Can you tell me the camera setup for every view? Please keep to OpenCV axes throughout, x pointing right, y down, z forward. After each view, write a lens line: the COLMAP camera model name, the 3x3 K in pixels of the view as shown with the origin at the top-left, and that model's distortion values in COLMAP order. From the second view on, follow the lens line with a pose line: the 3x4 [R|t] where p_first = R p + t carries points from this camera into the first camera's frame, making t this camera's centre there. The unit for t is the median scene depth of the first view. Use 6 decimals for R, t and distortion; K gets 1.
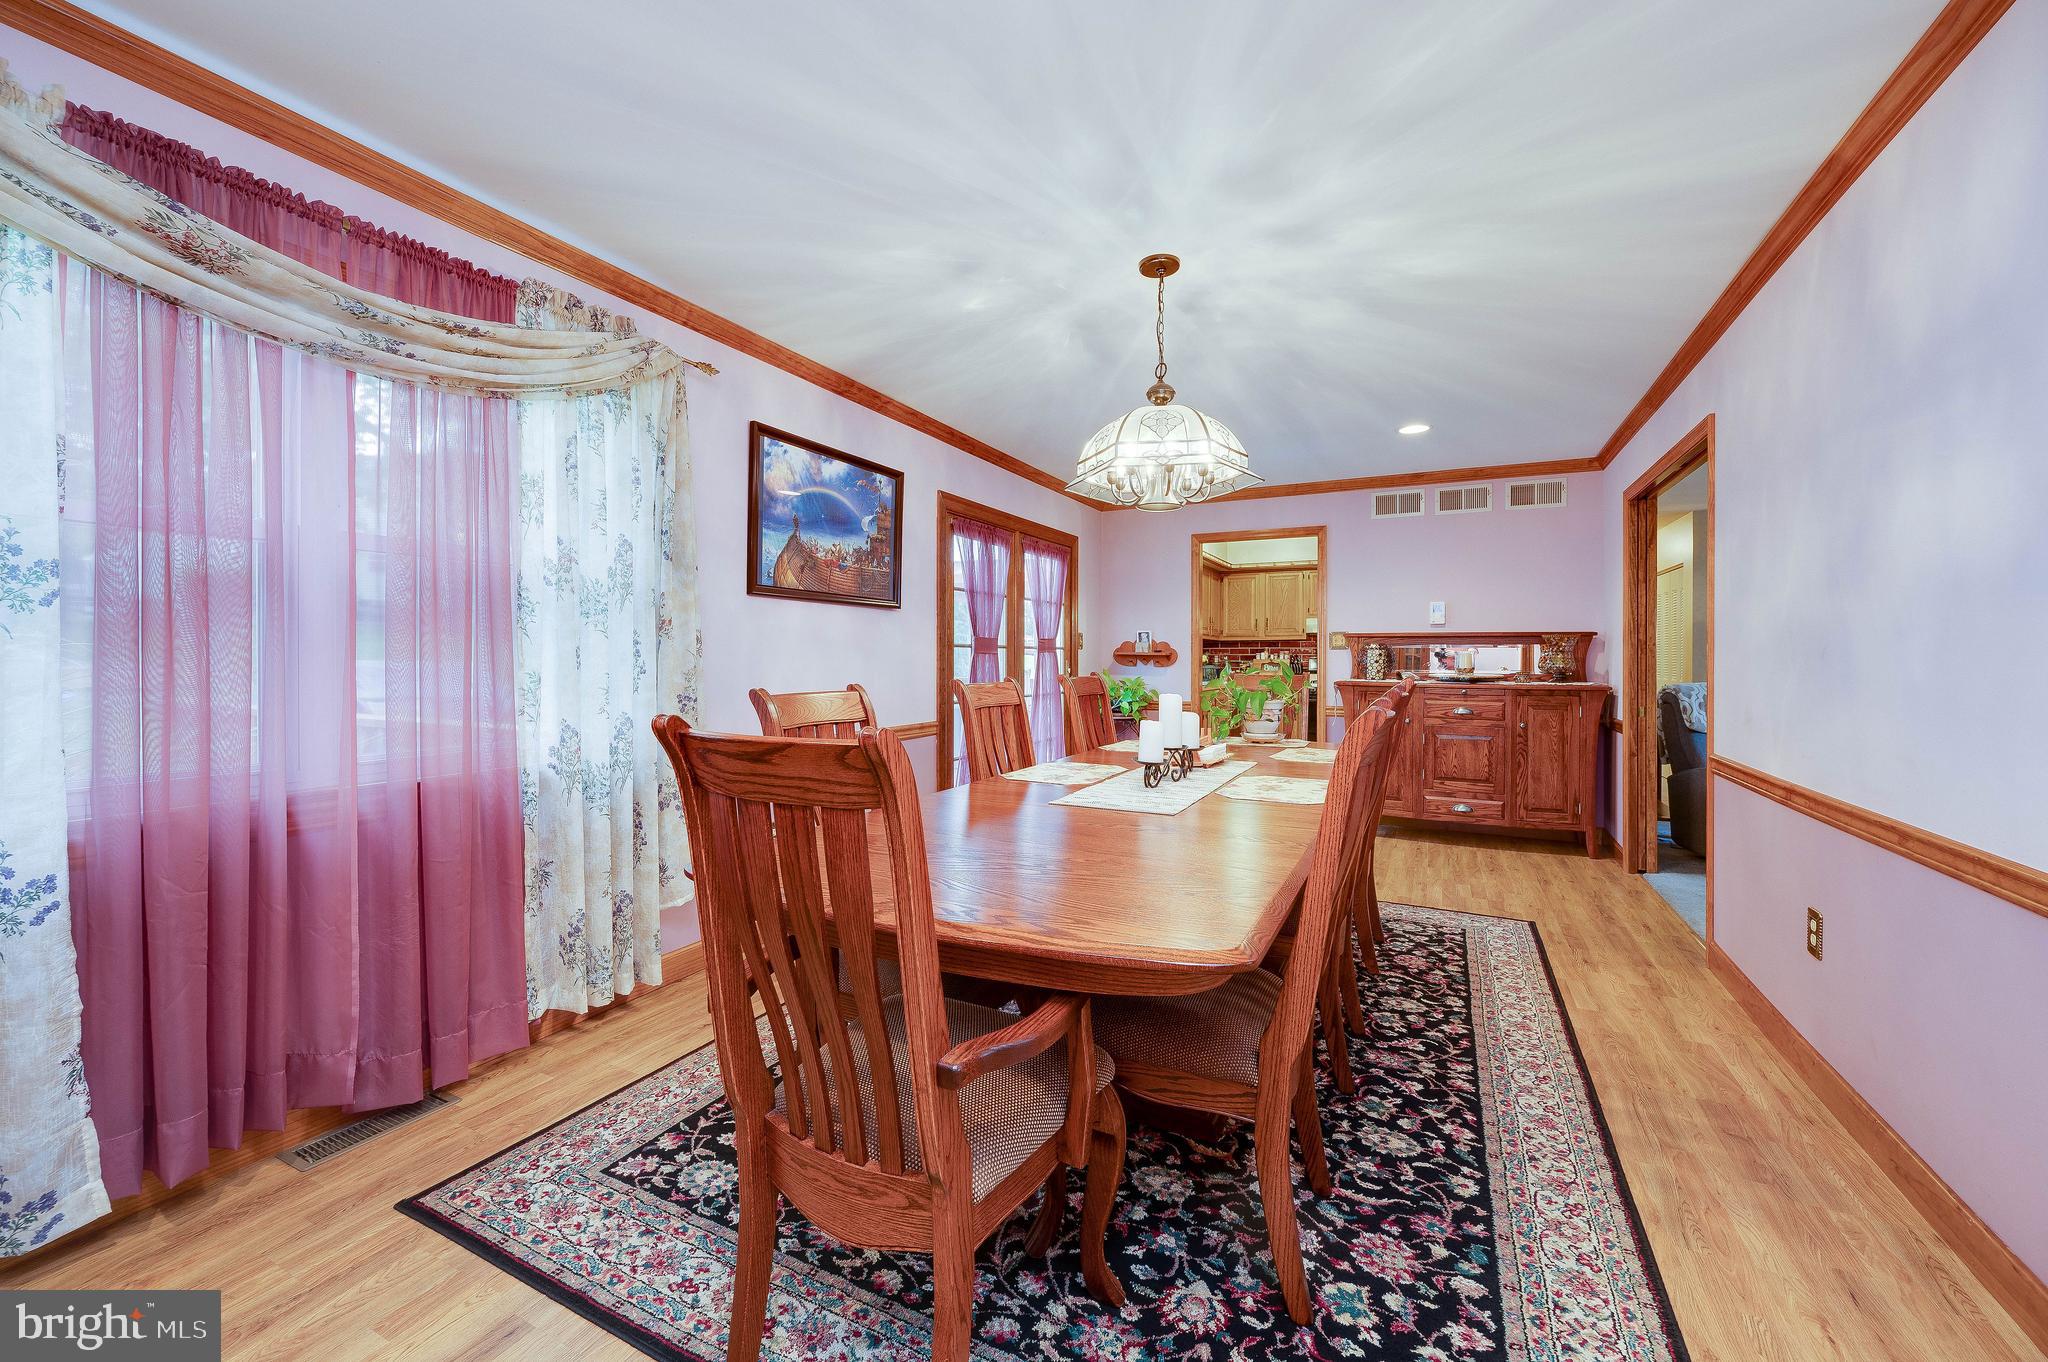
lens RADIAL K [[811.2, 0, 1024.4], [0, 811.2, 659.9], [0, 0, 1]] dist [-0.000559, -0.000047]
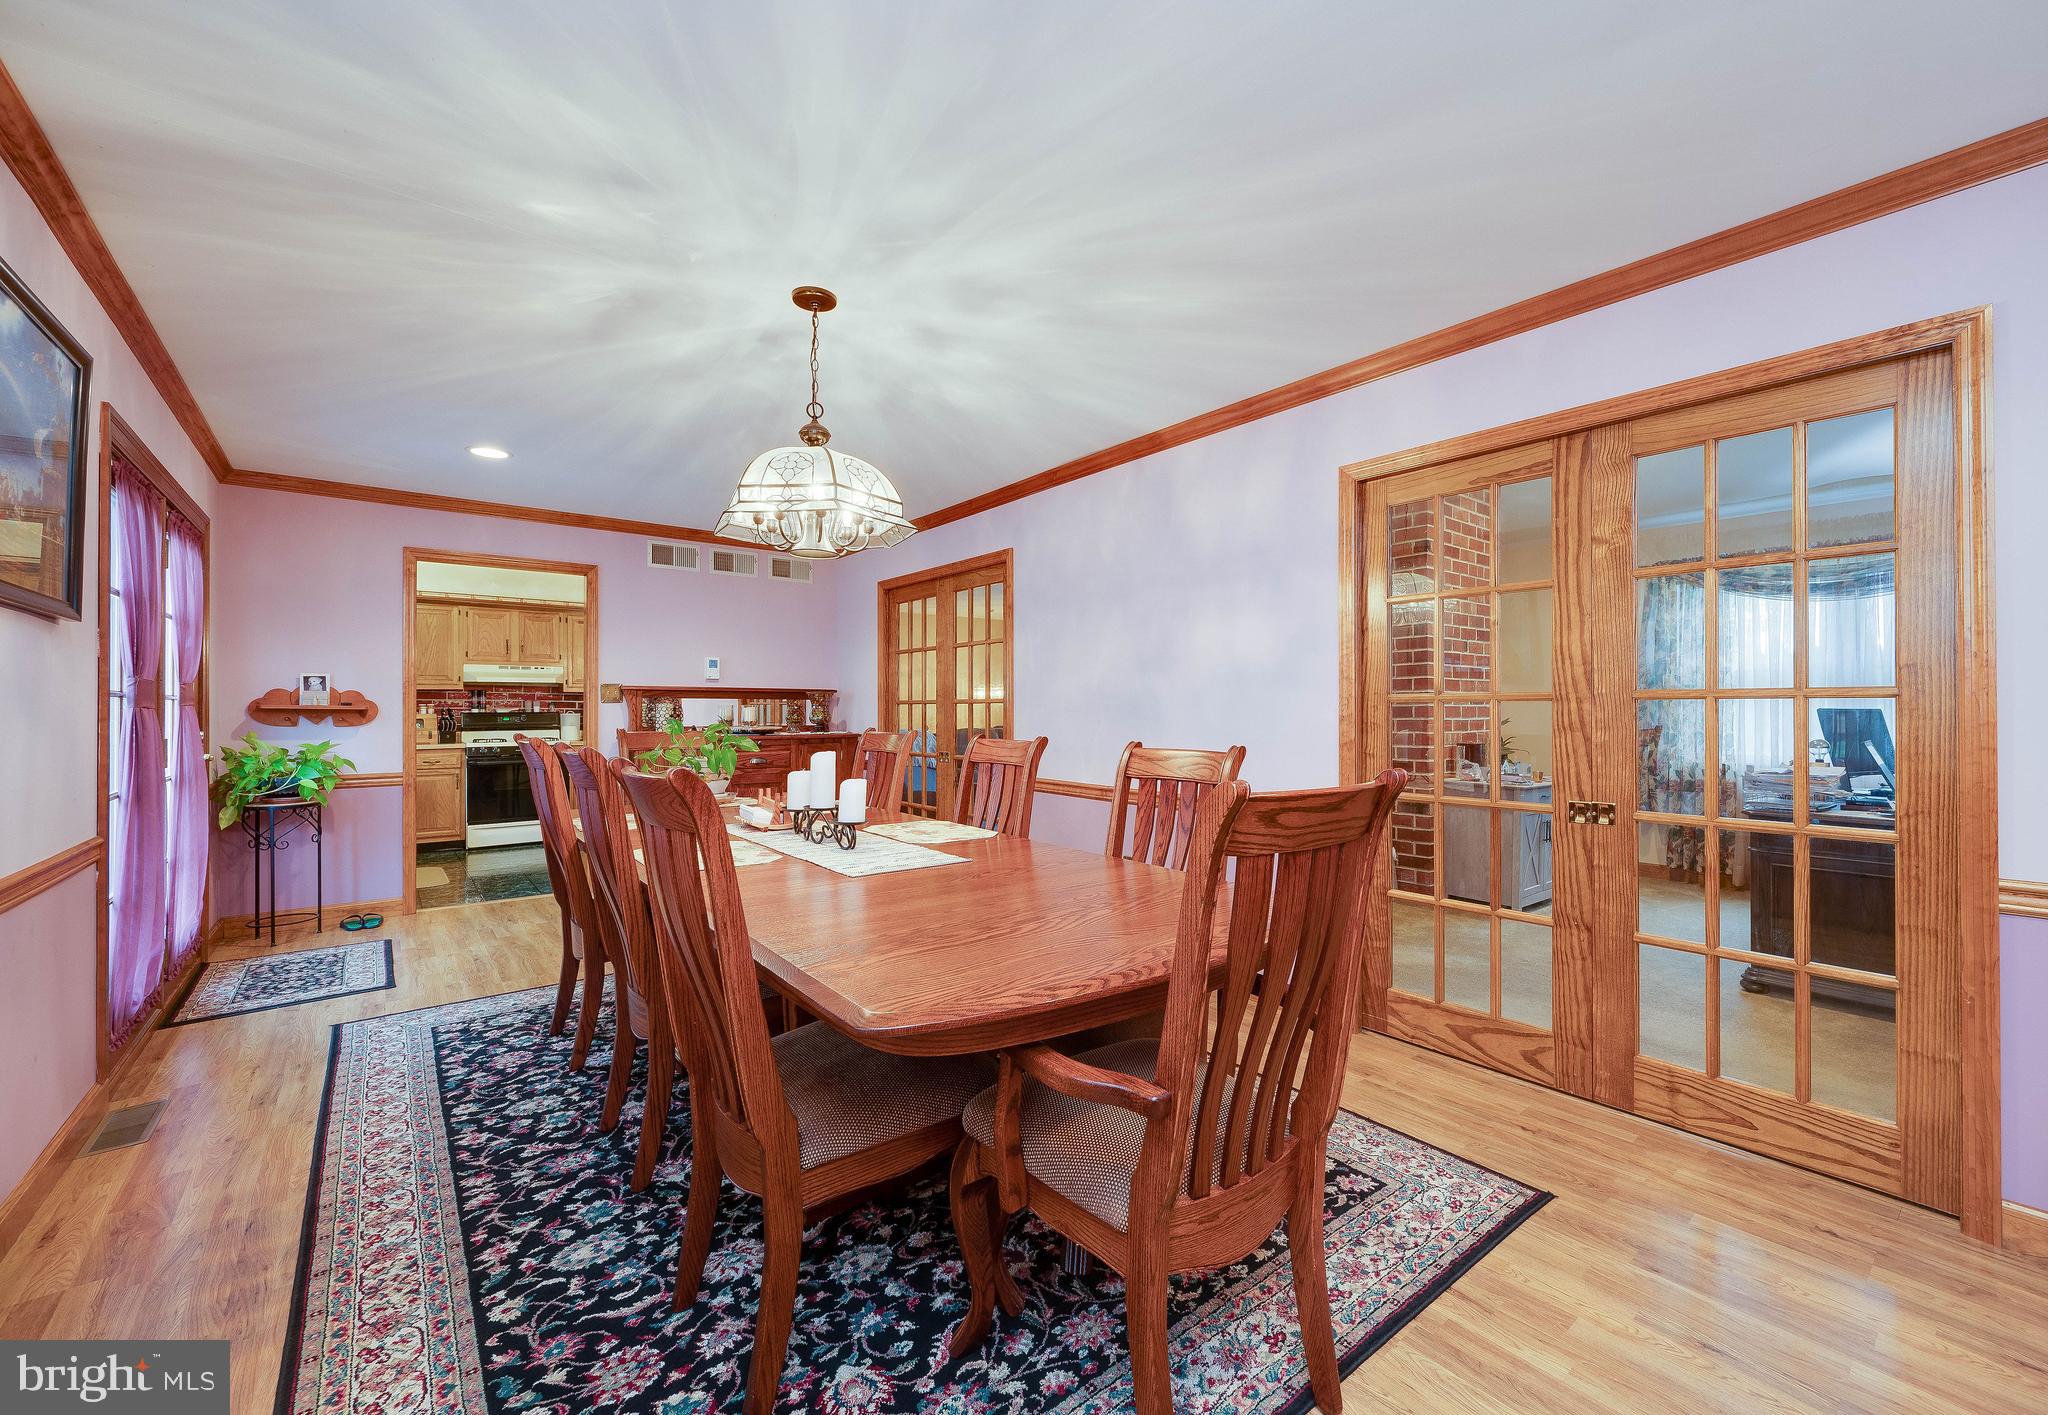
lens RADIAL K [[835.9, 0, 1065.3], [0, 835.9, 706.4], [0, 0, 1]] dist [-0.000925, -0.000295]
pose [[0.398503, 0.001791, 0.917165, -0.491412], [0.004503, 0.999982, -0.003909, -0.005812], [-0.917156, 0.005688, 0.398488, 0.281242]]
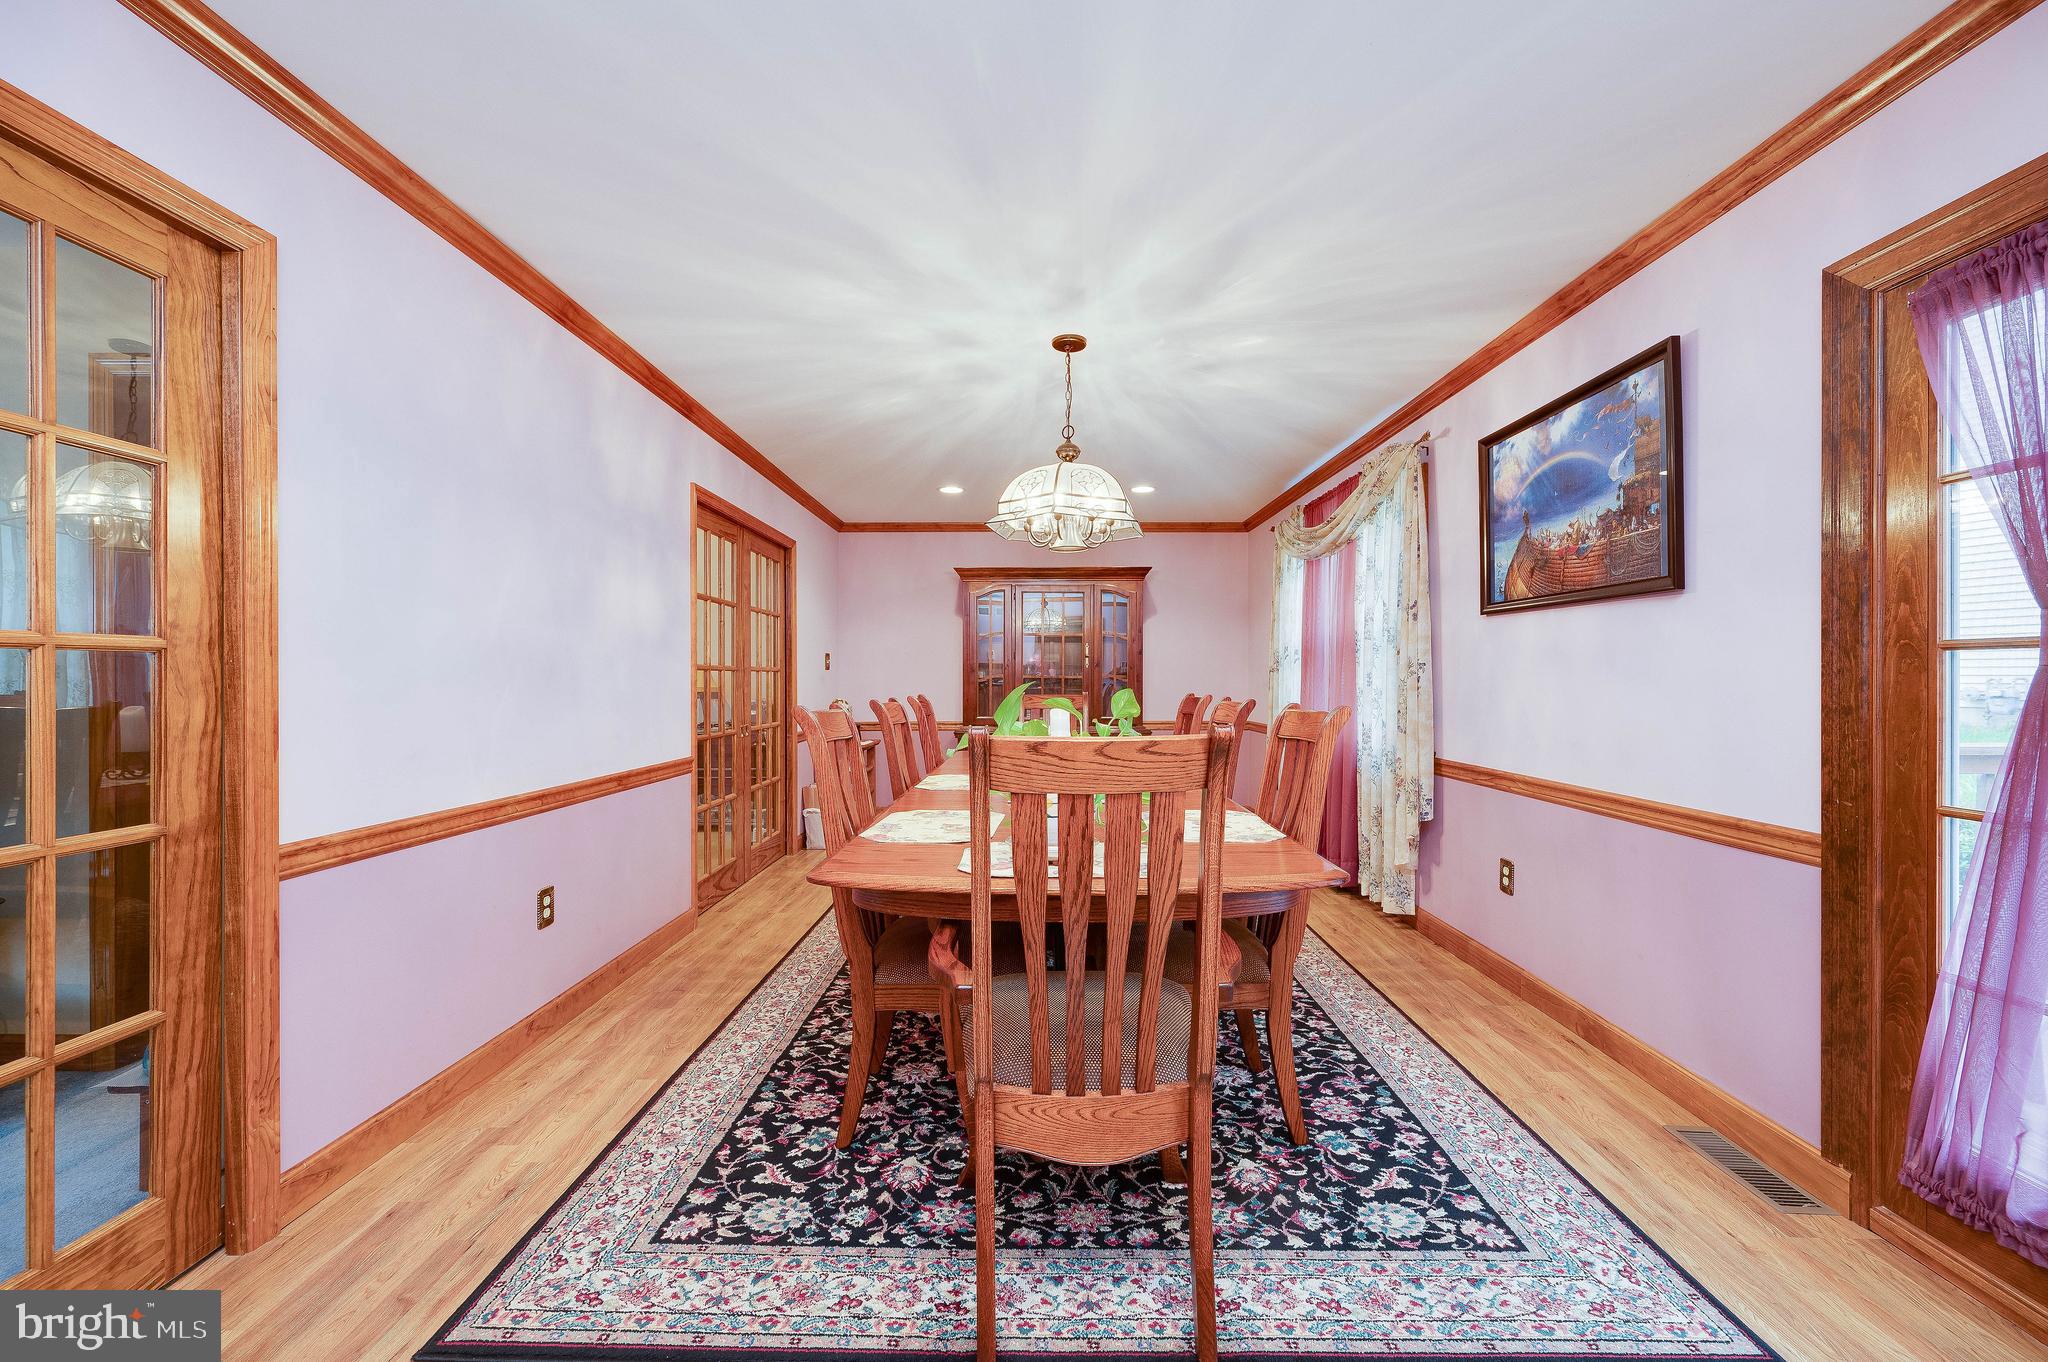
lens RADIAL K [[801.8, 0, 1043.4], [0, 801.8, 677.0], [0, 0, 1]] dist [-0.001315, -0.000332]
pose [[-0.887367, -0.001648, -0.461061, 0.591662], [-0.002923, 0.999994, 0.002052, -0.005809], [0.461054, 0.003168, -0.887366, 1.625072]]
